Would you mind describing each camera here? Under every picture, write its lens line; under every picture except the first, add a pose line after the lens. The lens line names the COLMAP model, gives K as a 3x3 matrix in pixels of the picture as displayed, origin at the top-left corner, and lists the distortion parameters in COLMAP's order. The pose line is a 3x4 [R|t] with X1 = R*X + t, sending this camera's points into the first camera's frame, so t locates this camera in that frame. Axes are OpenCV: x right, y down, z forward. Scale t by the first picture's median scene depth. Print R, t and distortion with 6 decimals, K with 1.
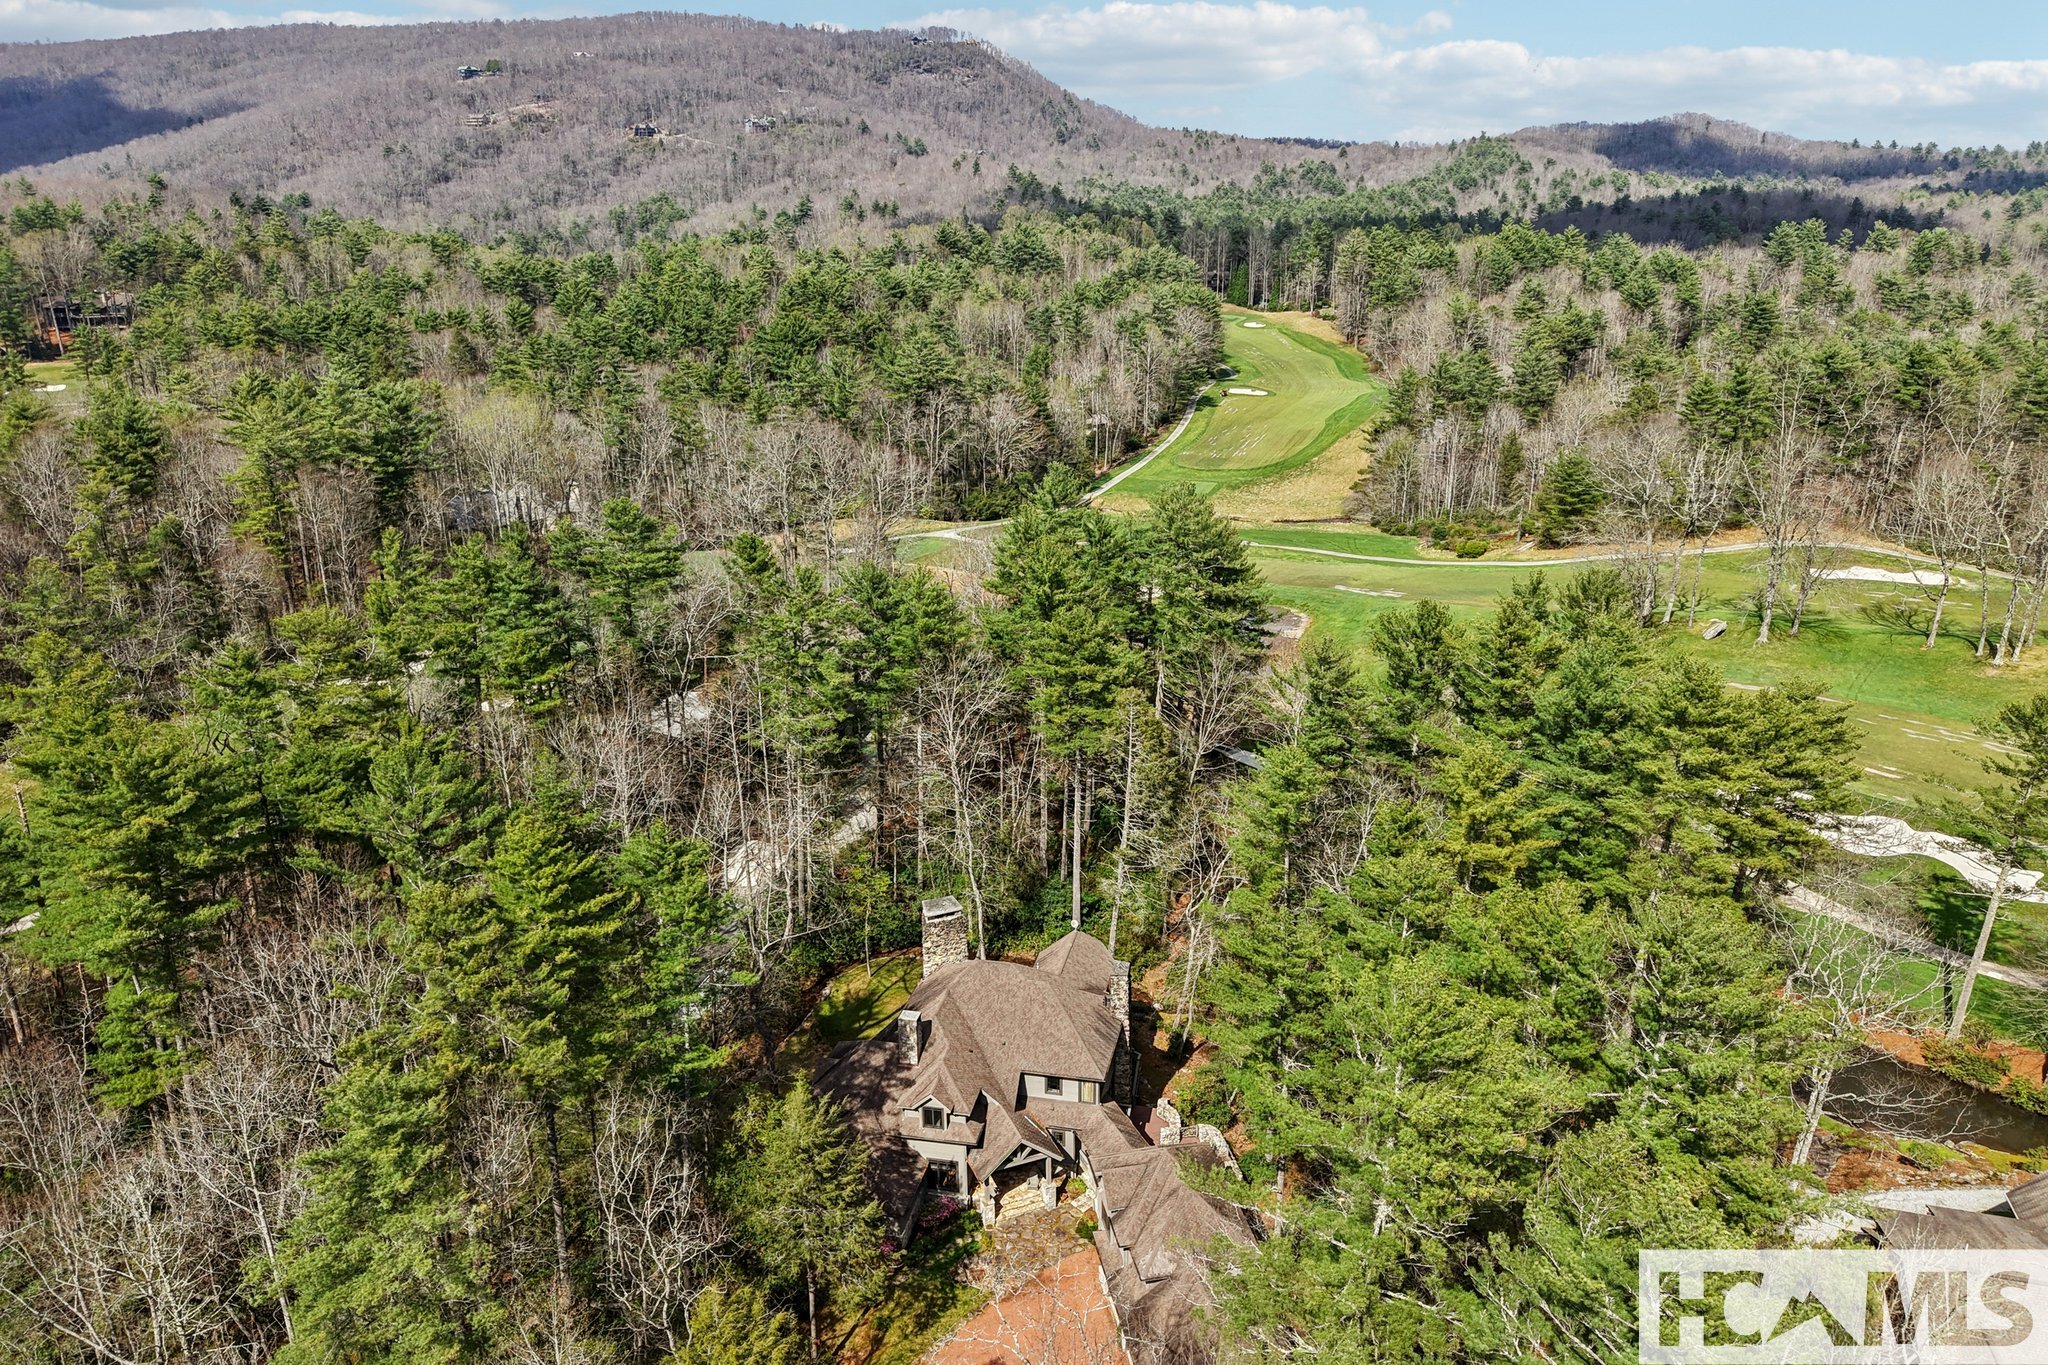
lens RADIAL K [[1379.0, 0, 1024.0], [0, 1379.0, 682.5], [0, 0, 1]] dist [-0.001772, -0.000513]
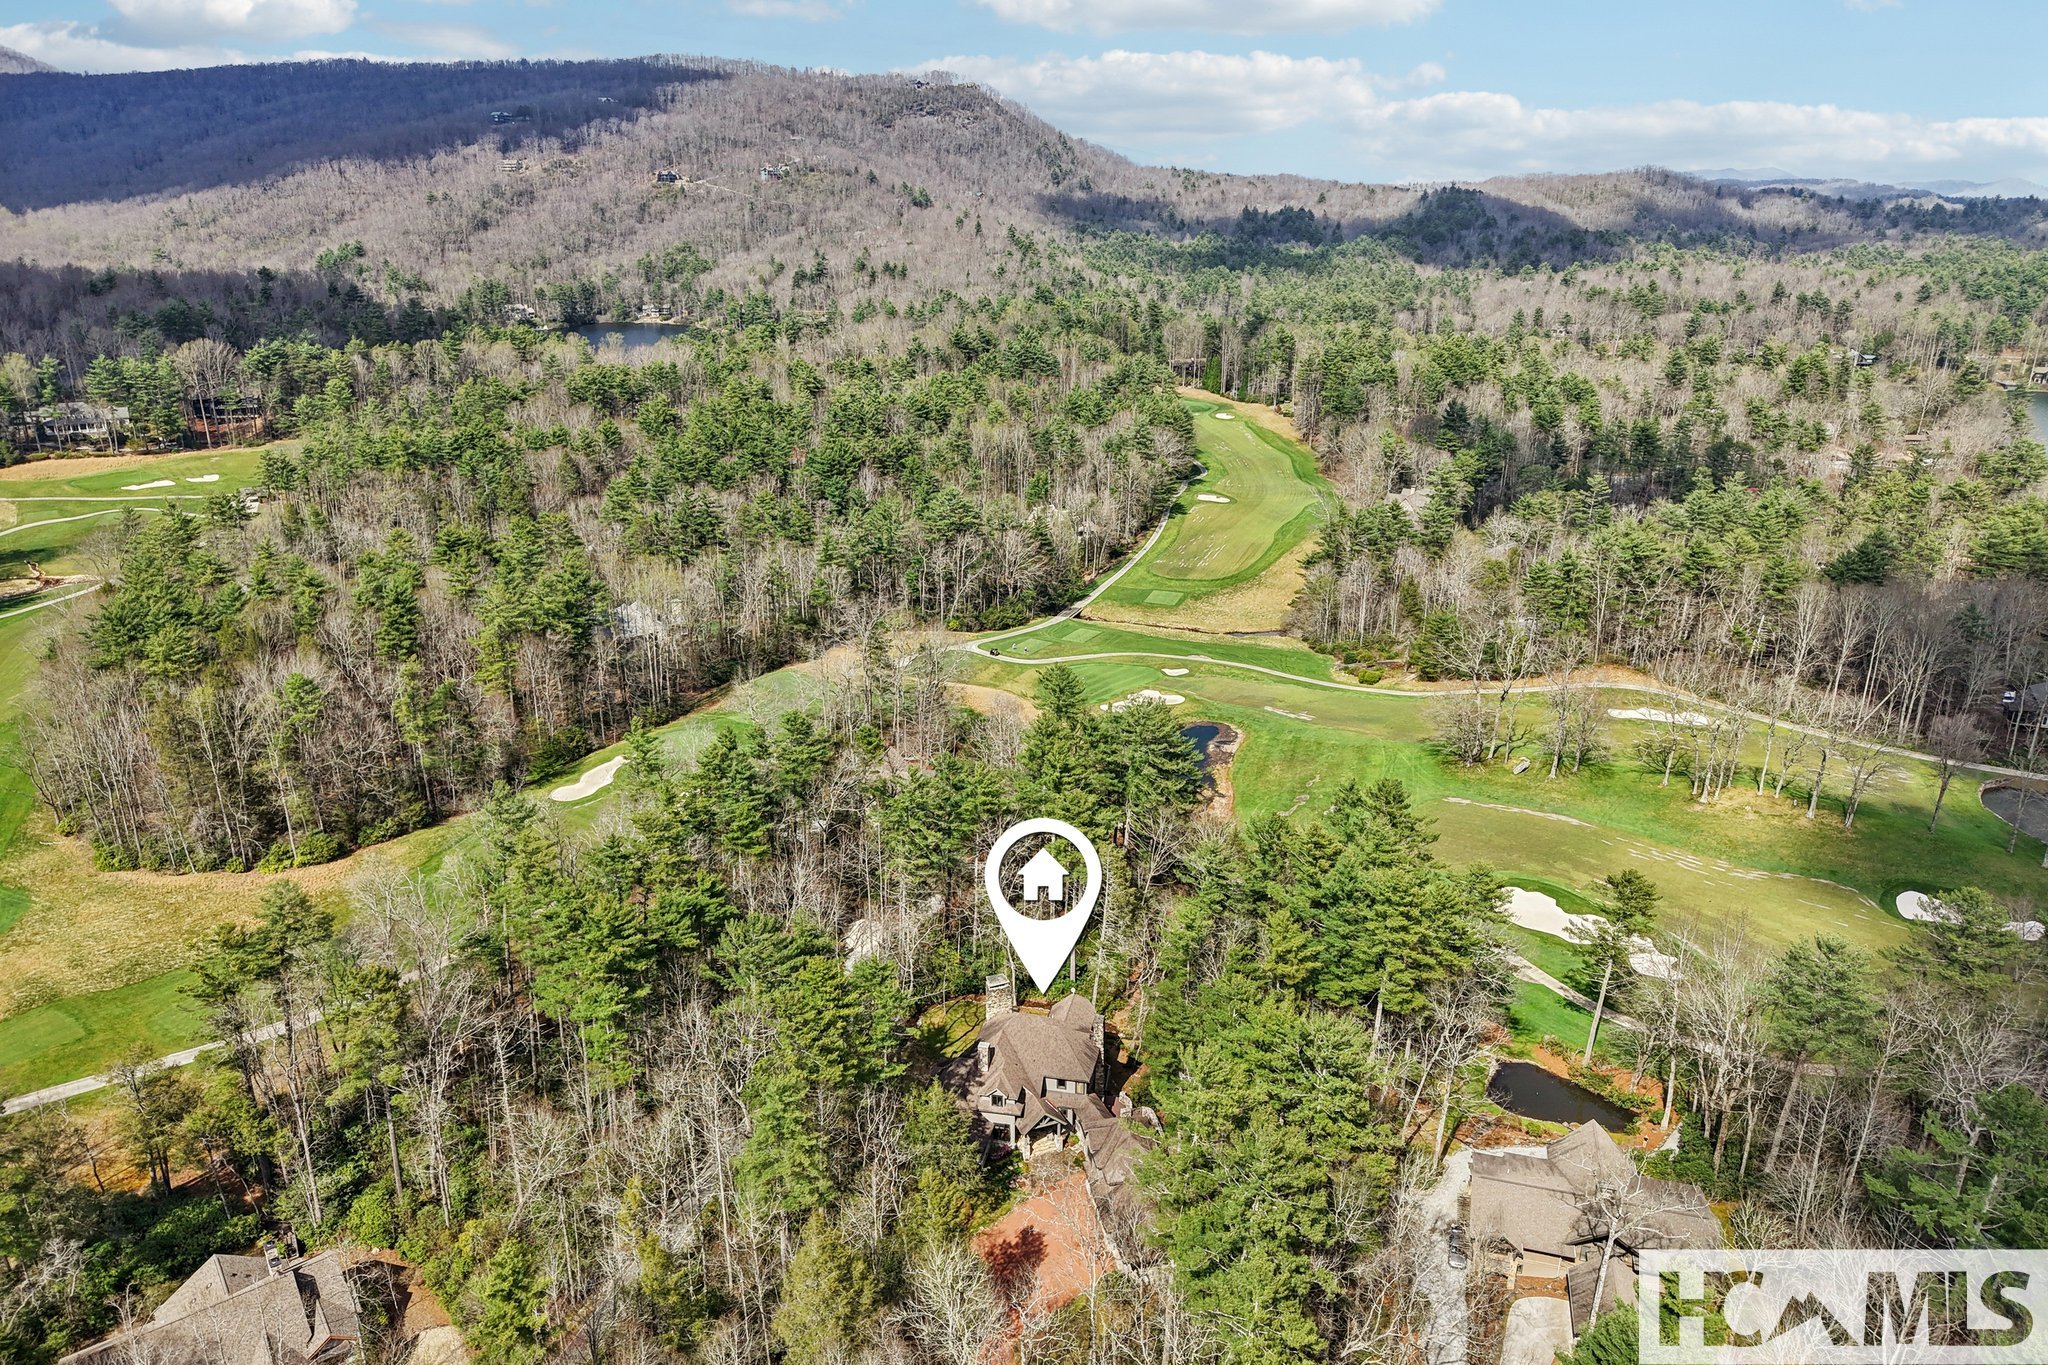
lens RADIAL K [[1448.9, 0, 1004.1], [0, 1448.9, 658.1], [0, 0, 1]] dist [0.024838, -0.058845]
pose [[0.999910, 0.013420, 0.000346, -0.020066], [-0.013422, 0.999870, 0.008932, -0.091846], [-0.000226, -0.008936, 0.999960, -0.292521]]
